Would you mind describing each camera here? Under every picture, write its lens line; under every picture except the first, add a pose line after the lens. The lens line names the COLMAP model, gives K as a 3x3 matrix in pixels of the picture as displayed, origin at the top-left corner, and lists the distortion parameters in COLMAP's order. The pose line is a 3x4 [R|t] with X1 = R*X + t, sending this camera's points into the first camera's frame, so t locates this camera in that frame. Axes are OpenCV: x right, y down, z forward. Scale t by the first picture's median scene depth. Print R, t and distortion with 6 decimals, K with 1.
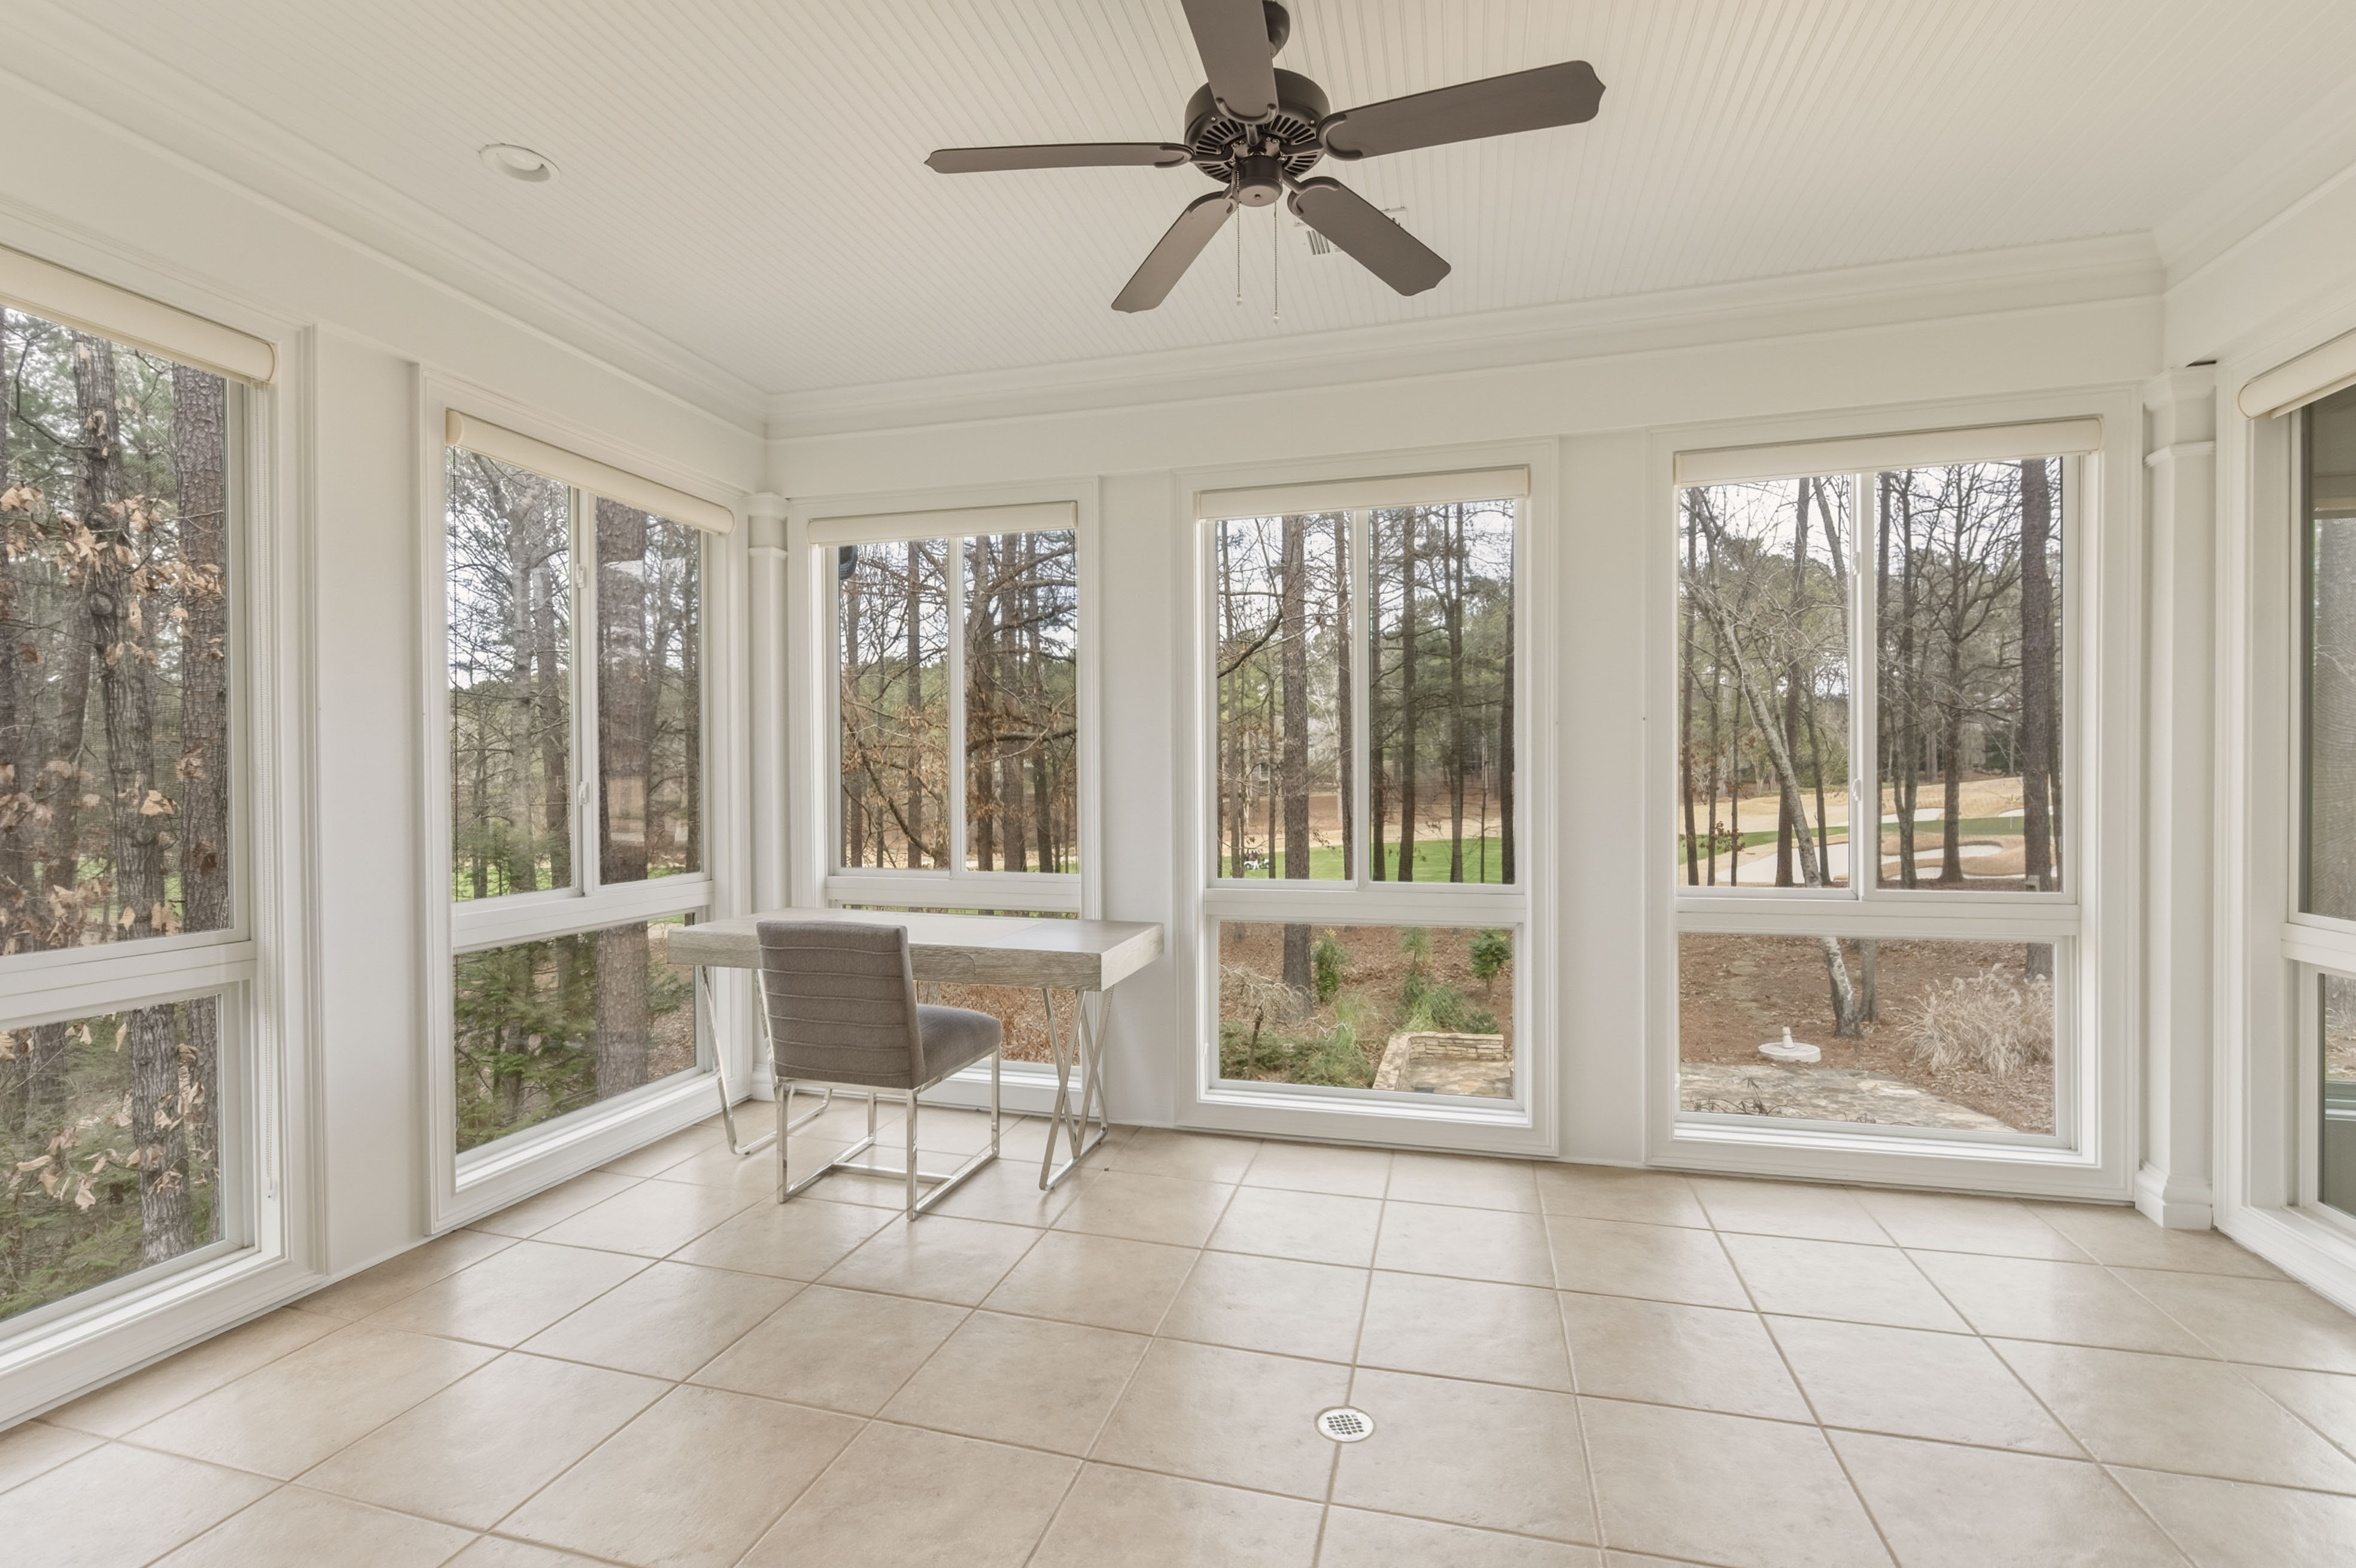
lens RADIAL K [[1044.0, 0, 1182.0], [0, 1044.0, 785.8], [0, 0, 1]] dist [0.003902, -0.000693]
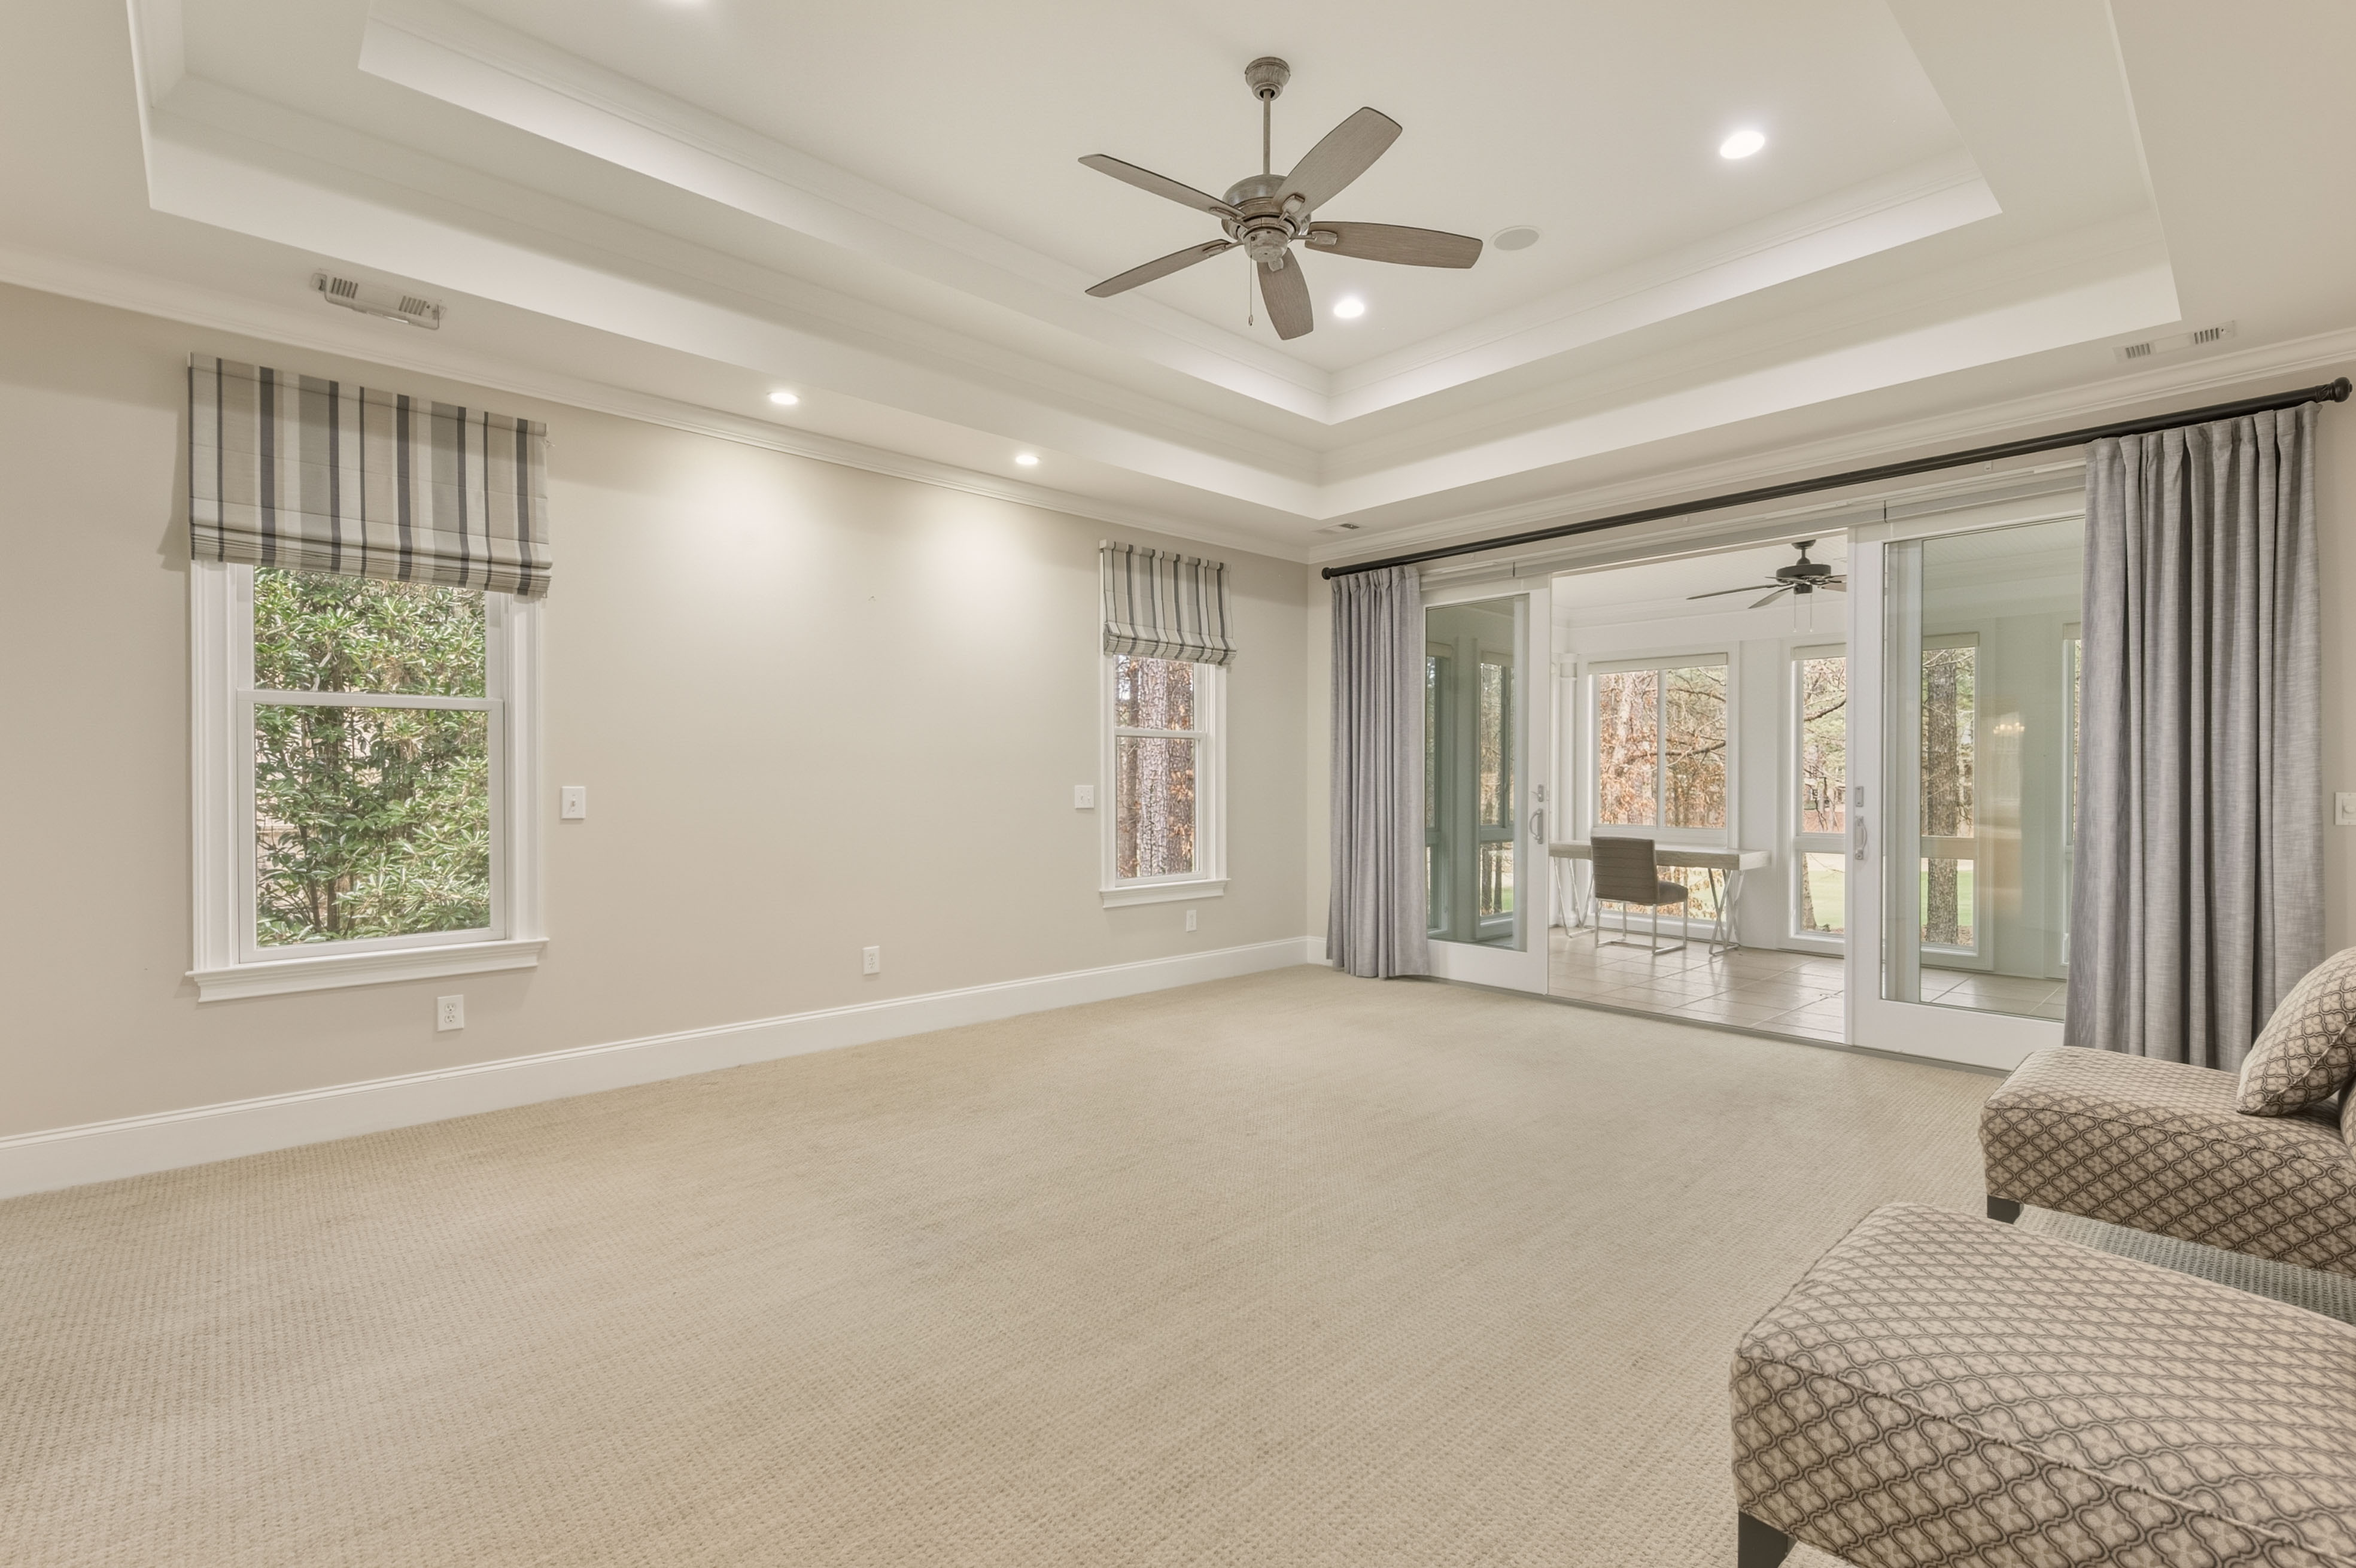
lens RADIAL K [[1044.0, 0, 1182.0], [0, 1044.0, 785.8], [0, 0, 1]] dist [0.003902, -0.000693]
pose [[0.850925, 0.014436, -0.525088, 0.080286], [-0.015767, 0.999874, 0.001937, 0.010849], [0.525050, 0.006631, 0.851046, -1.519191]]
